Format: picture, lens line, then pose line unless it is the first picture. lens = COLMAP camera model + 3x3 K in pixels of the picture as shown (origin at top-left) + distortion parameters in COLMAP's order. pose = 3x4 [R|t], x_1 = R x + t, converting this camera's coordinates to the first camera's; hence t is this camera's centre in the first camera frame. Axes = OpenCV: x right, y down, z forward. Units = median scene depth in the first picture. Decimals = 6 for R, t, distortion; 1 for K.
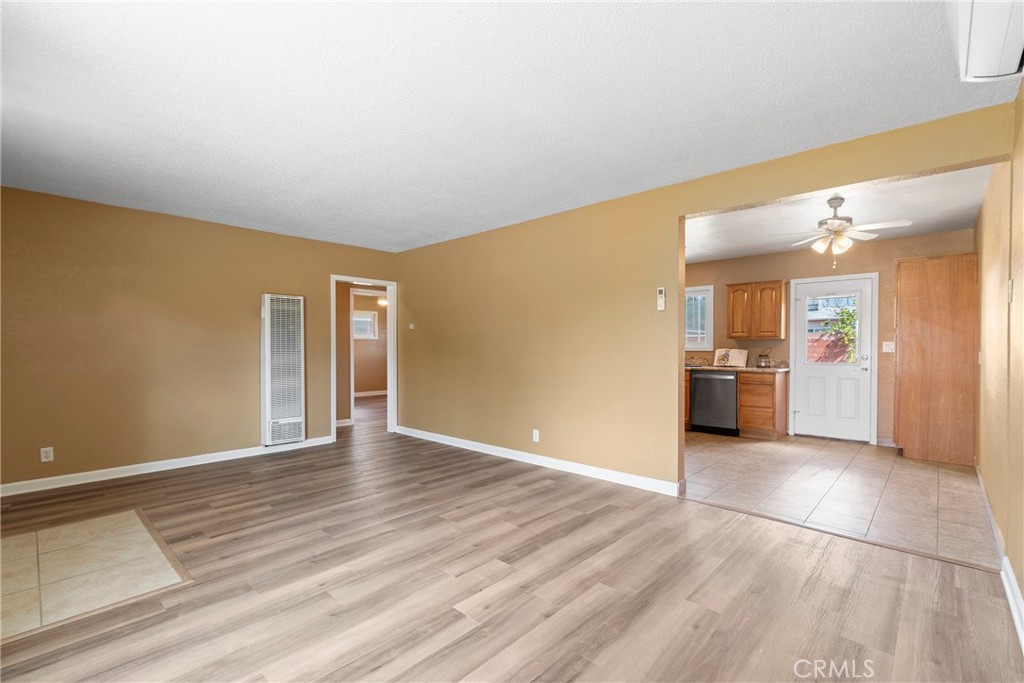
lens RADIAL K [[449.3, 0, 519.9], [0, 449.3, 349.5], [0, 0, 1]] dist [0.002517, -0.002255]
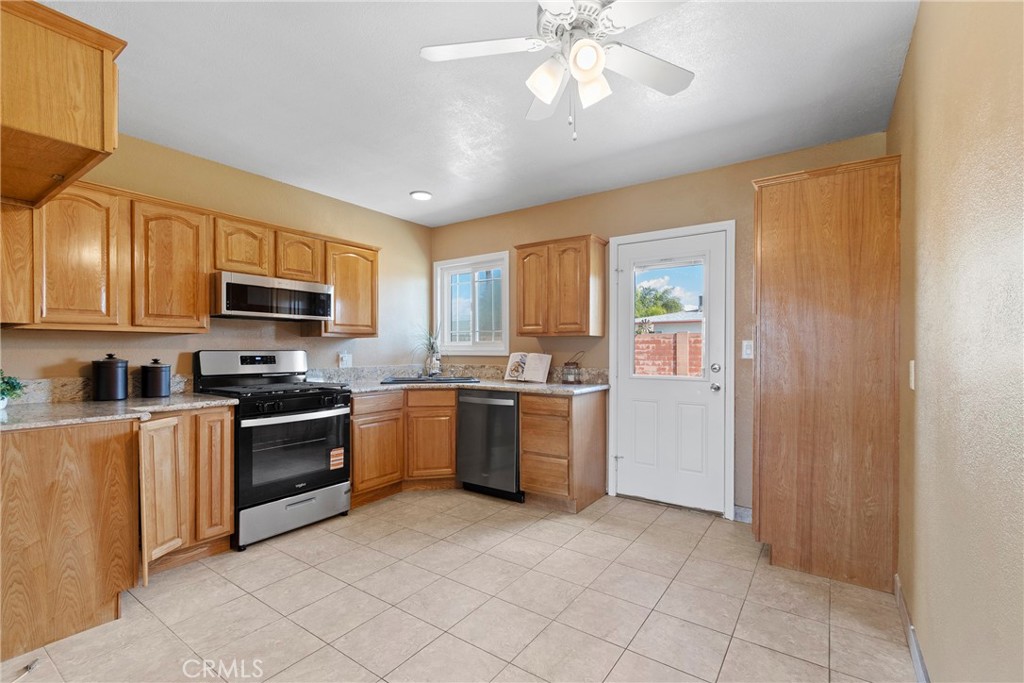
lens RADIAL K [[449.3, 0, 517.3], [0, 449.3, 349.0], [0, 0, 1]] dist [0.002517, -0.002255]
pose [[0.989969, -0.002937, 0.141254, 0.409288], [0.003434, 0.999989, -0.003278, -0.004928], [-0.141242, 0.003730, 0.989968, 0.437829]]
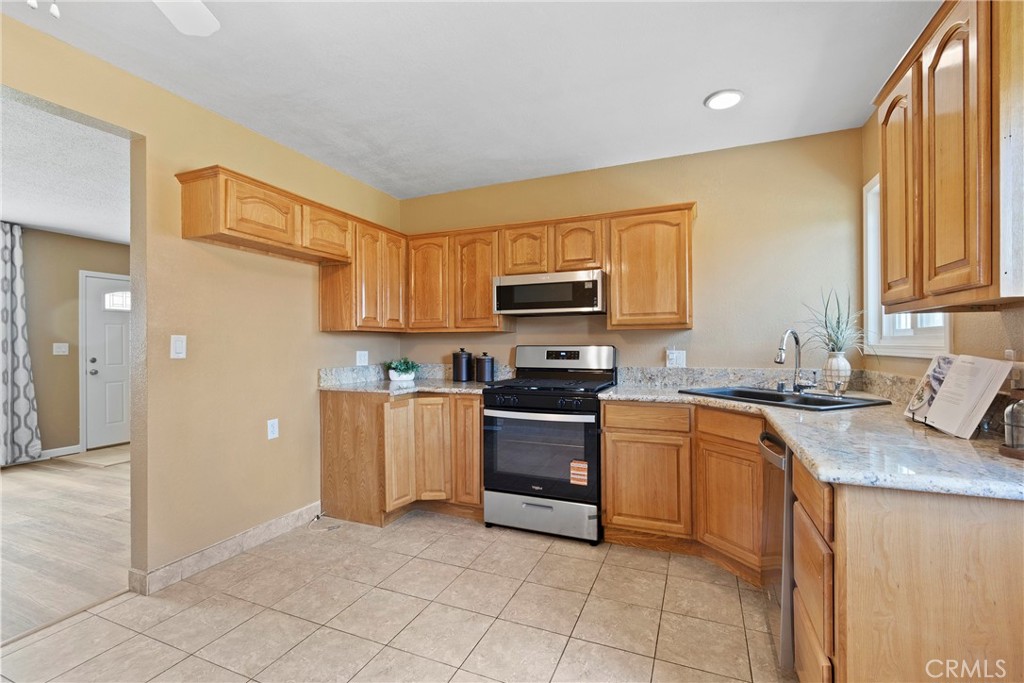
lens RADIAL K [[449.3, 0, 515.3], [0, 449.3, 341.6], [0, 0, 1]] dist [0.002517, -0.002255]
pose [[0.342005, -0.007413, -0.939669, 0.681194], [0.002133, 0.999972, -0.007113, -0.007308], [0.939696, 0.000429, 0.342012, 0.783034]]
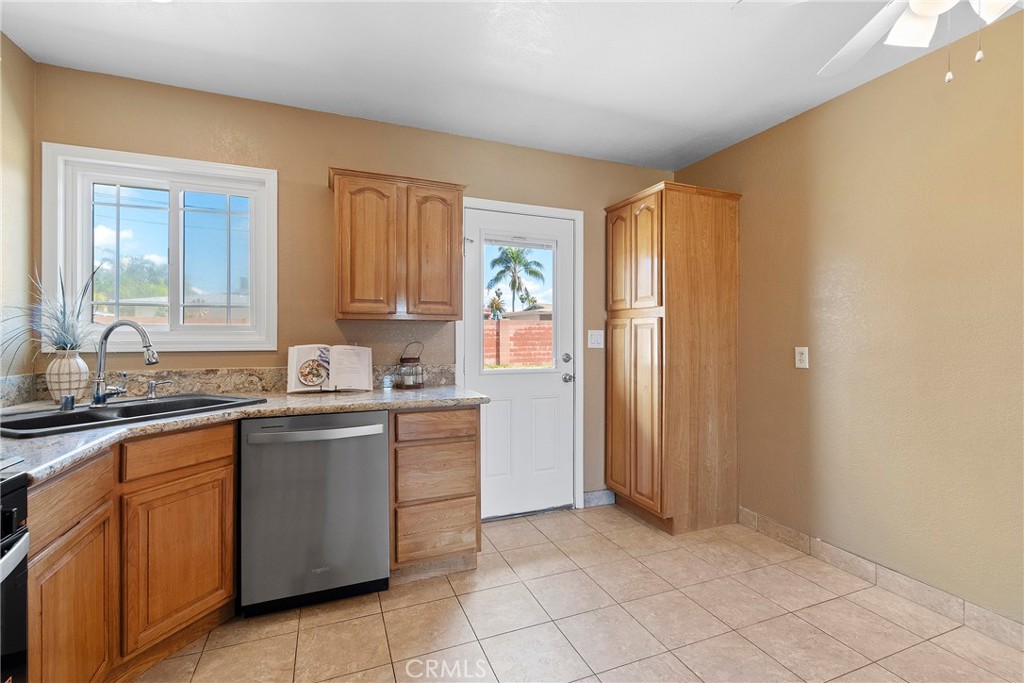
lens RADIAL K [[449.3, 0, 507.7], [0, 449.3, 334.2], [0, 0, 1]] dist [0.002517, -0.002255]
pose [[0.431711, 0.005068, 0.901998, 0.209480], [0.004891, 0.999956, -0.007959, -0.007329], [-0.901999, 0.007848, 0.431668, 0.779009]]
